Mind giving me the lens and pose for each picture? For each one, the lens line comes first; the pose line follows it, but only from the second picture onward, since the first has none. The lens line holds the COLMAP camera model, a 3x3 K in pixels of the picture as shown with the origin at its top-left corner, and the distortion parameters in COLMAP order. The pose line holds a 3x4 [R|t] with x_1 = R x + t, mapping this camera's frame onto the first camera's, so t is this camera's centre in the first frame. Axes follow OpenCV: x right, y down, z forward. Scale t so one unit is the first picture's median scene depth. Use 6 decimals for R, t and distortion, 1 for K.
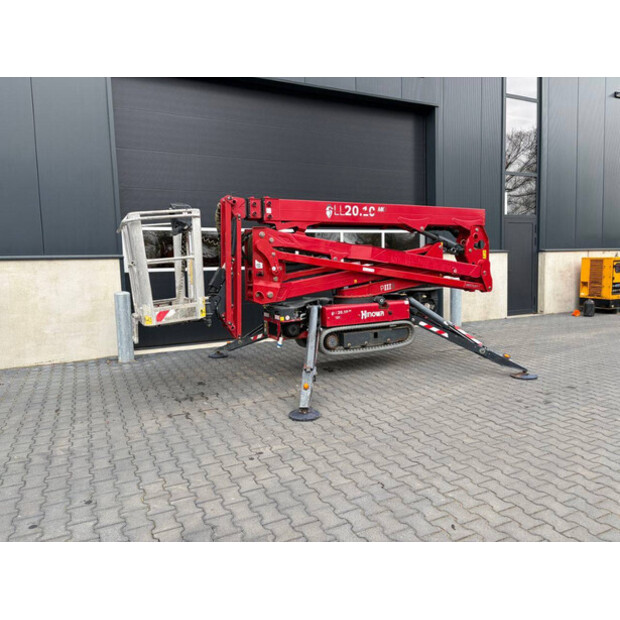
lens RADIAL K [[469.9, 0, 312.1], [0, 469.9, 301.1], [0, 0, 1]] dist [0.034642, -0.005313]
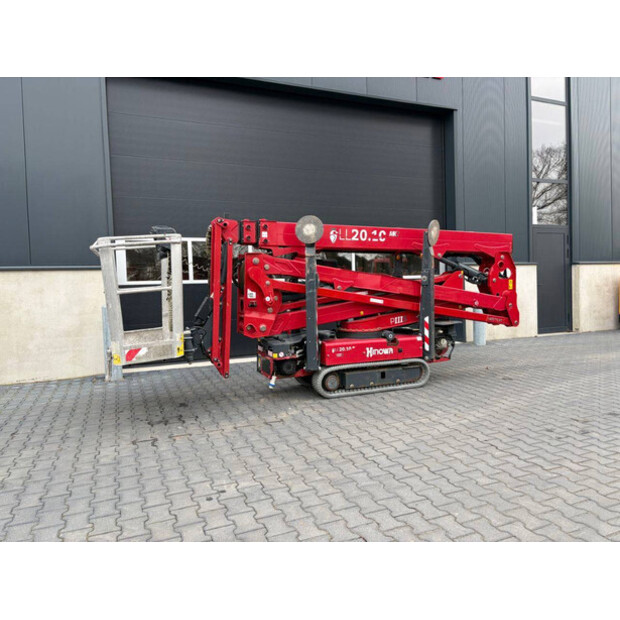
lens RADIAL K [[469.9, 0, 312.1], [0, 469.9, 301.1], [0, 0, 1]] dist [0.034642, -0.005313]
pose [[0.997944, 0.026039, -0.058565, 0.050270], [-0.027465, 0.999343, -0.023667, -0.042290], [0.057911, 0.025227, 0.998003, 0.101594]]
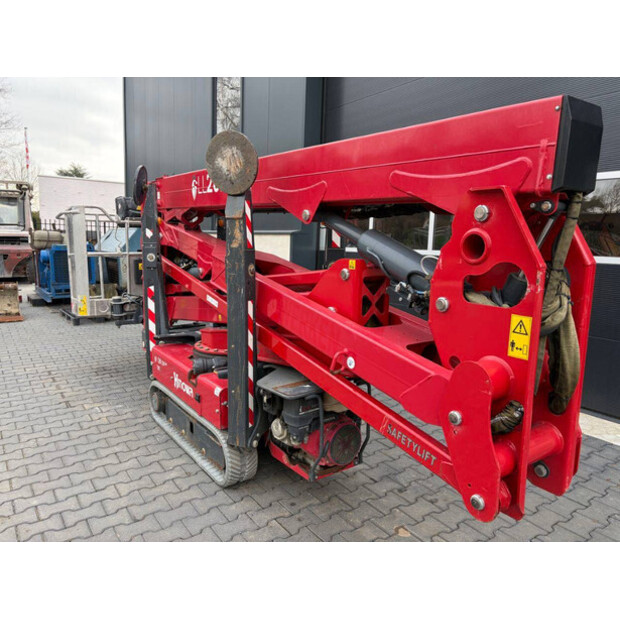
lens RADIAL K [[472.3, 0, 305.5], [0, 472.3, 311.2], [0, 0, 1]] dist [0.006096, 0.006248]
pose [[0.153714, 0.199761, -0.967713, 0.630156], [-0.095149, 0.977793, 0.186728, -0.161179], [0.983524, 0.063374, 0.169308, 1.023805]]
